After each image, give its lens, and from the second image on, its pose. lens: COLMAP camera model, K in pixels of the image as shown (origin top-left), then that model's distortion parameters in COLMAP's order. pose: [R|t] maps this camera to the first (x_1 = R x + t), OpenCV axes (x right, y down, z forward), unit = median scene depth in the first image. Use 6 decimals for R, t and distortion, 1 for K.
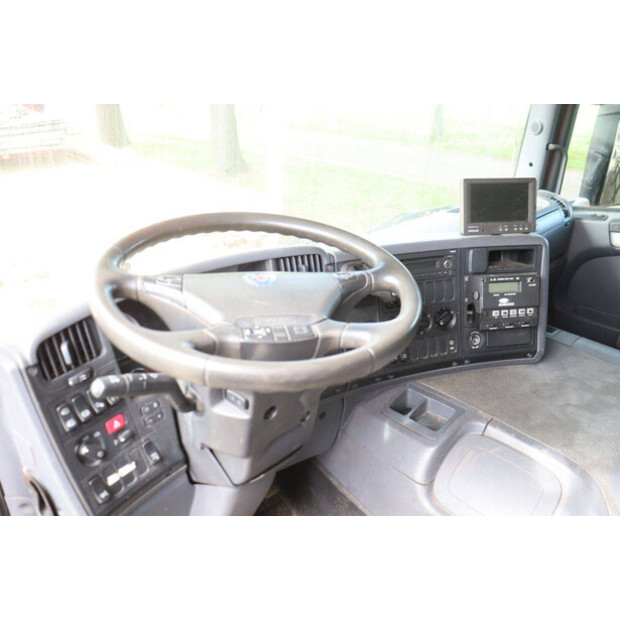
lens RADIAL K [[481.2, 0, 328.8], [0, 481.2, 312.5], [0, 0, 1]] dist [-0.169544, 0.131229]
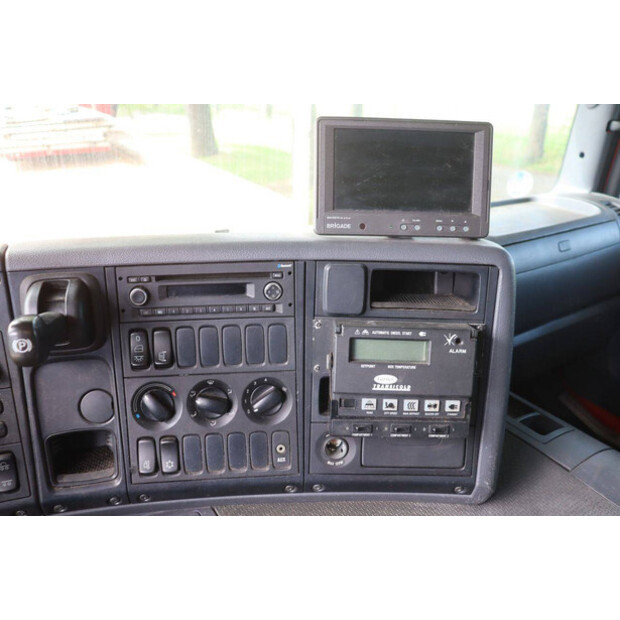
lens RADIAL K [[481.2, 0, 328.8], [0, 481.2, 312.5], [0, 0, 1]] dist [-0.169544, 0.131229]
pose [[0.978746, 0.086256, -0.186054, 0.385799], [-0.093282, 0.995208, -0.029330, -0.068992], [0.182633, 0.046062, 0.982102, 0.511885]]
